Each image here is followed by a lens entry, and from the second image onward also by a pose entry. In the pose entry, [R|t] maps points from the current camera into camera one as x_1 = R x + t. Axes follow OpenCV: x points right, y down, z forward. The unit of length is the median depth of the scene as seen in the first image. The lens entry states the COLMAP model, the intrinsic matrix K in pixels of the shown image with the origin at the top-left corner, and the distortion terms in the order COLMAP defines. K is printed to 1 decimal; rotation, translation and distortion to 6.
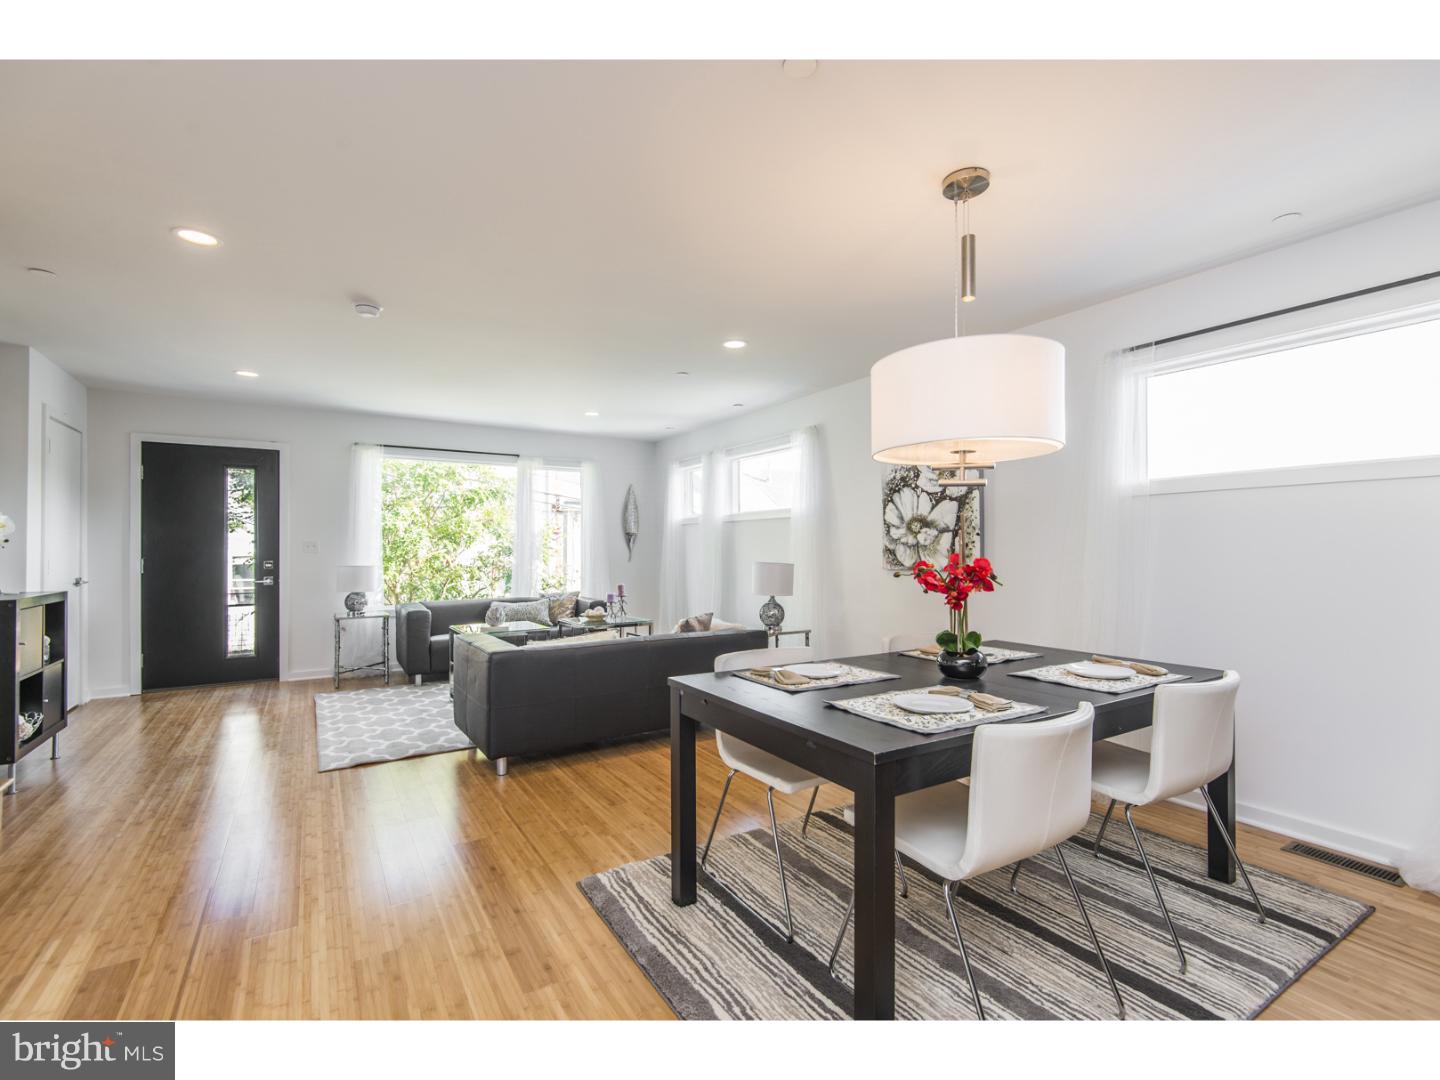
lens RADIAL K [[653.2, 0, 732.4], [0, 653.2, 542.0], [0, 0, 1]] dist [0.016548, -0.011340]
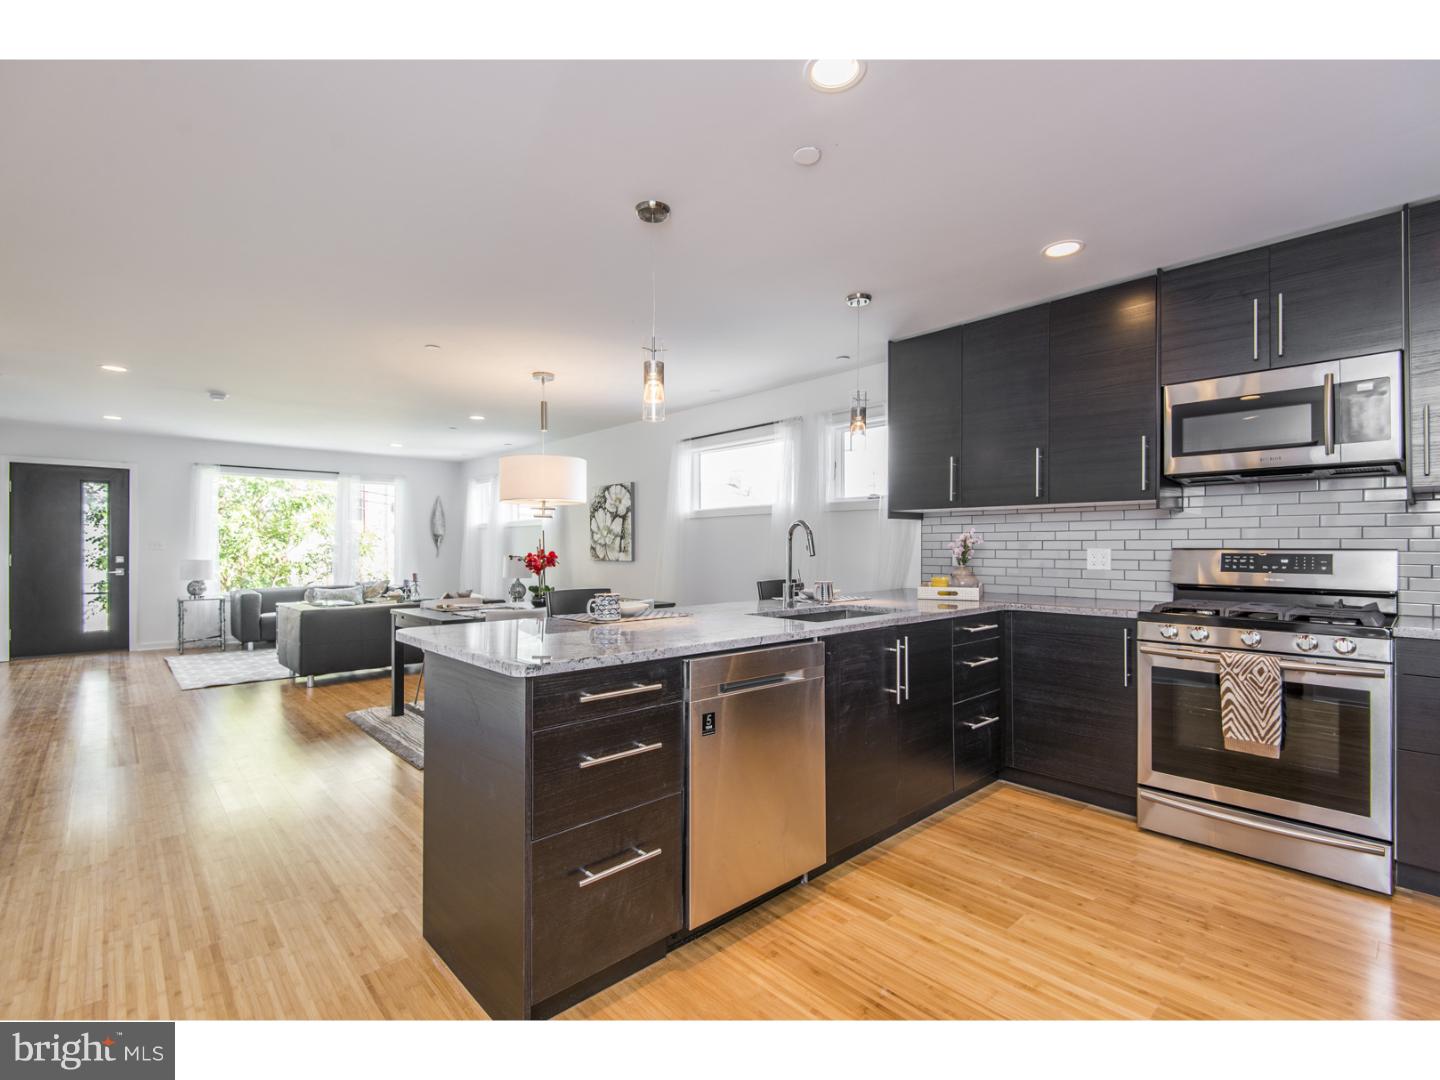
lens RADIAL K [[653.2, 0, 726.7], [0, 653.2, 540.1], [0, 0, 1]] dist [0.016548, -0.011340]
pose [[0.982569, 0.003083, 0.185872, 0.236452], [-0.002817, 0.999995, -0.001698, -0.004086], [-0.185876, 0.001145, 0.982572, -0.522266]]
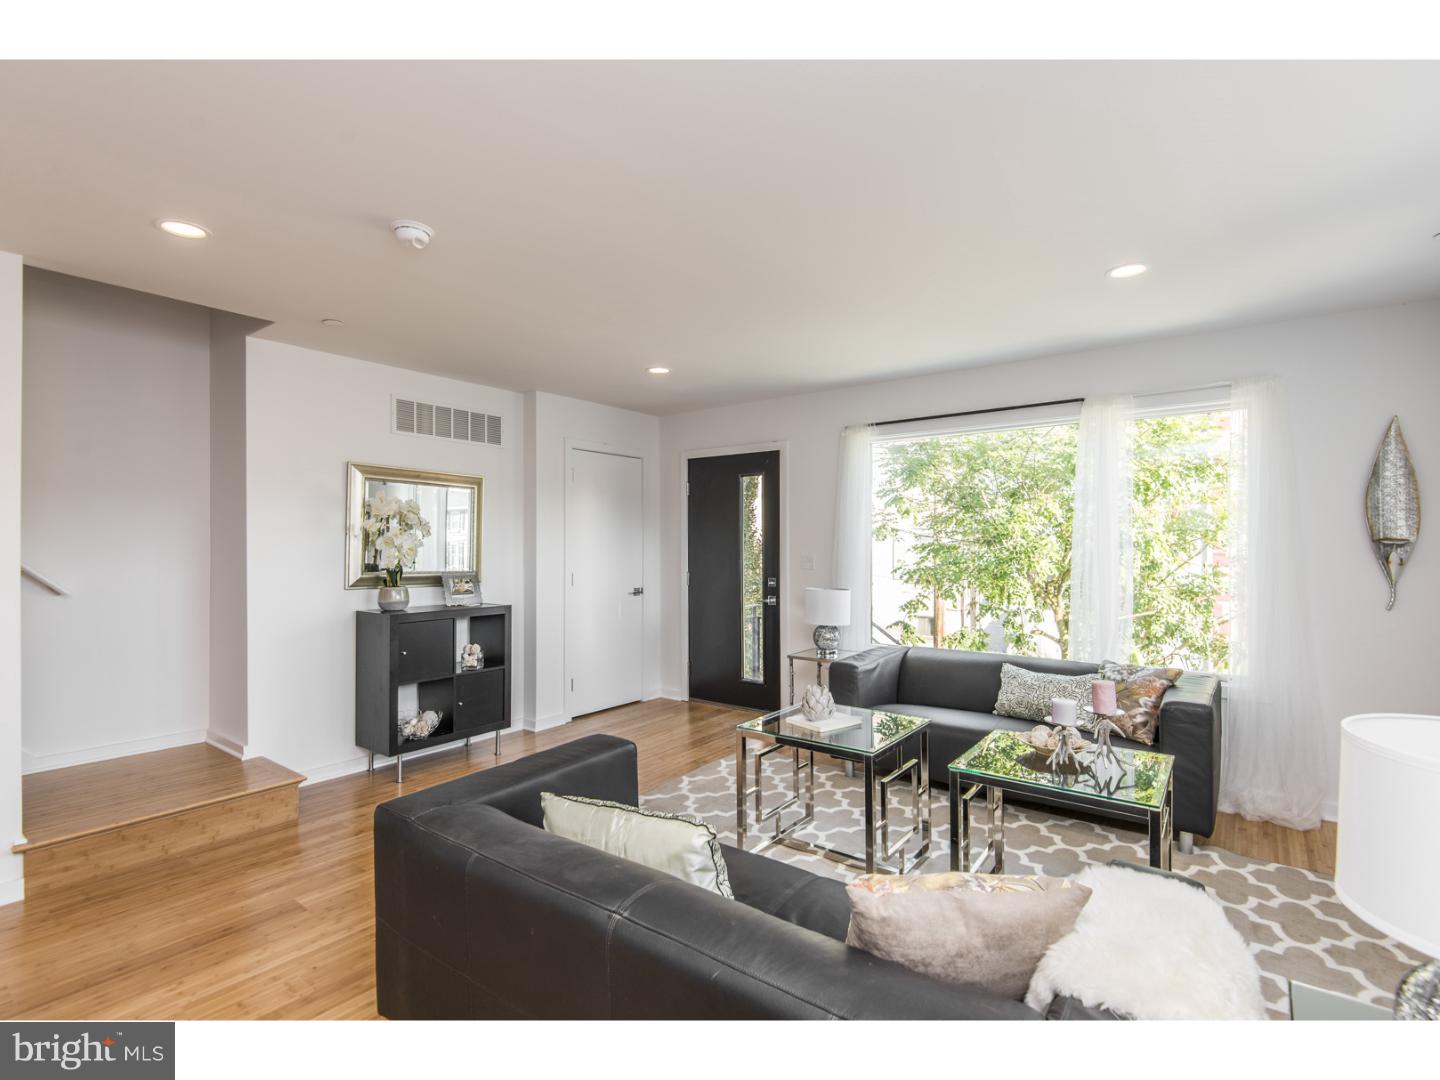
lens RADIAL K [[682.8, 0, 717.4], [0, 682.8, 546.5], [0, 0, 1]] dist [0.001096, -0.004679]
pose [[0.338455, 0.003961, -0.940974, 0.142062], [0.007409, 0.999949, 0.006874, -0.022109], [0.940954, -0.009298, 0.338408, 0.701692]]
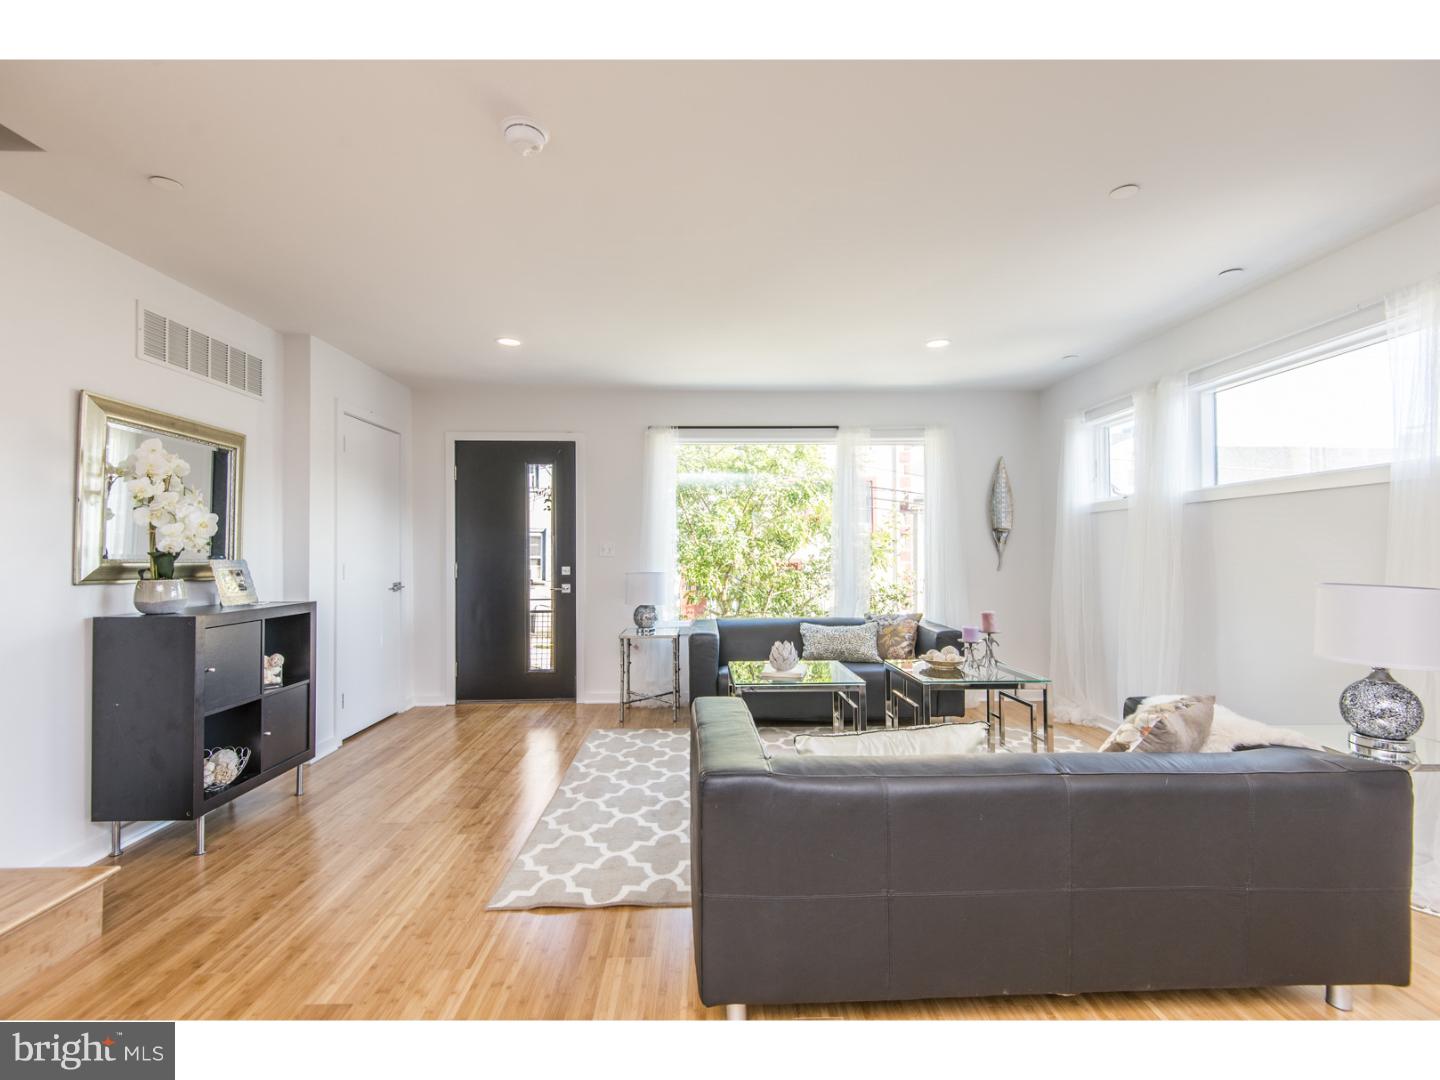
lens RADIAL K [[653.2, 0, 719.5], [0, 653.2, 546.3], [0, 0, 1]] dist [0.016548, -0.011340]
pose [[0.854600, -0.005198, -0.519260, -0.075587], [0.006150, 0.999981, 0.000113, 0.003438], [0.519250, -0.003290, 0.854616, 0.394111]]
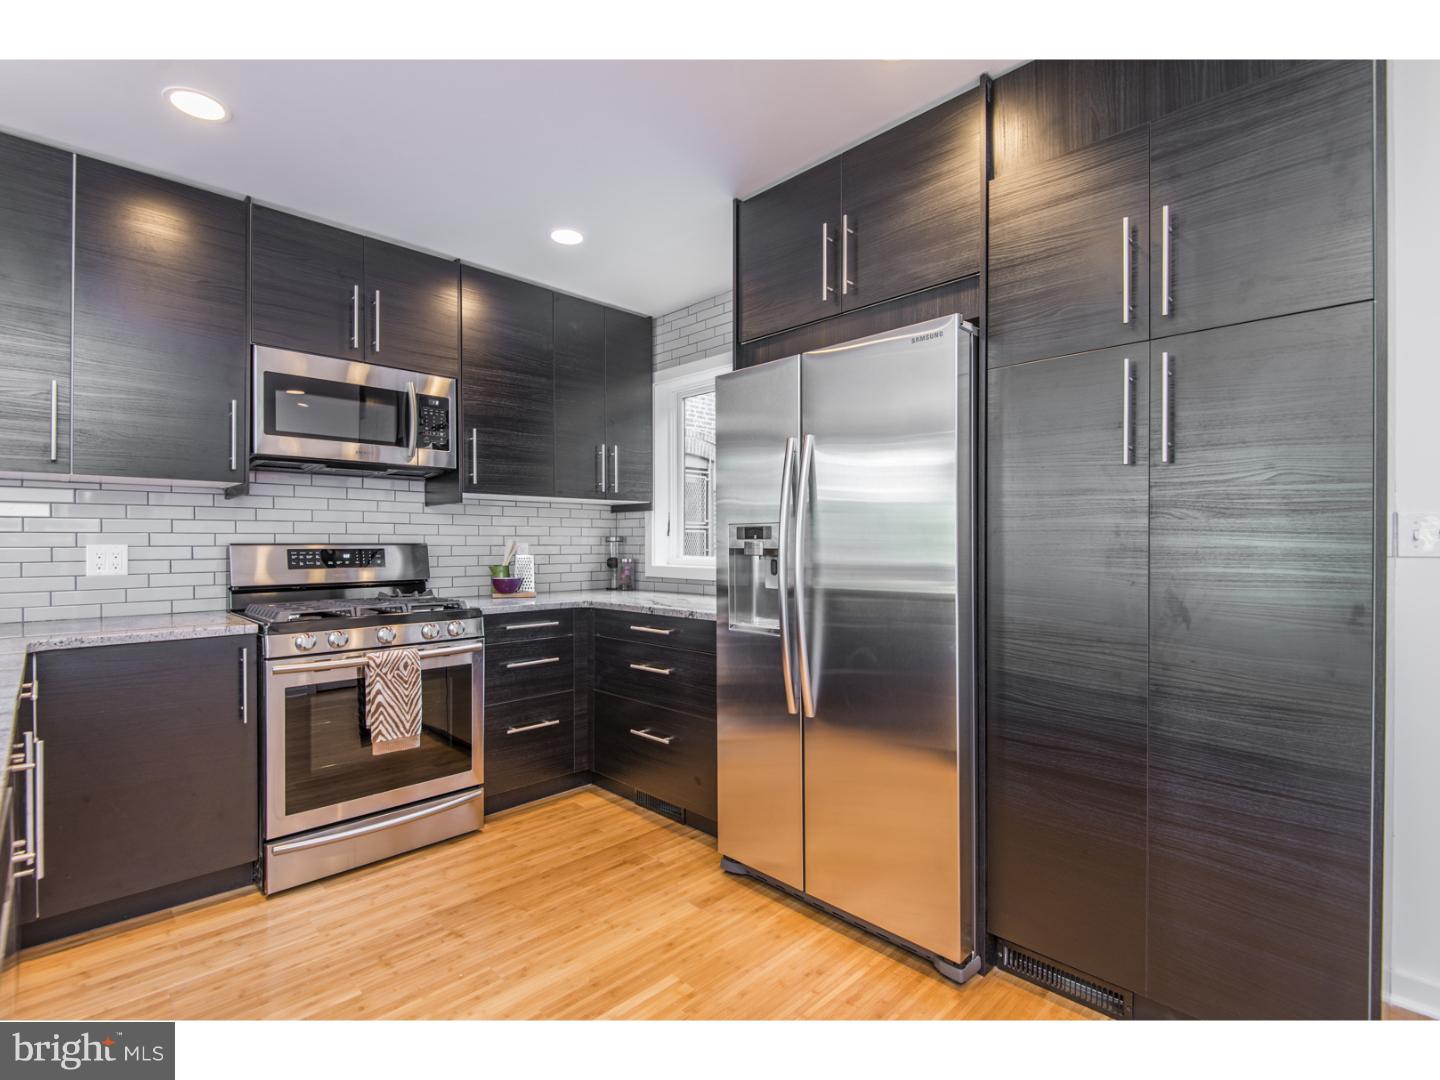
lens RADIAL K [[682.8, 0, 713.8], [0, 682.8, 543.0], [0, 0, 1]] dist [0.001096, -0.004679]
pose [[-0.207615, 0.001703, 0.978209, 0.175433], [-0.005641, 0.999980, -0.002938, 0.000237], [-0.978194, -0.006128, -0.207601, -0.247898]]
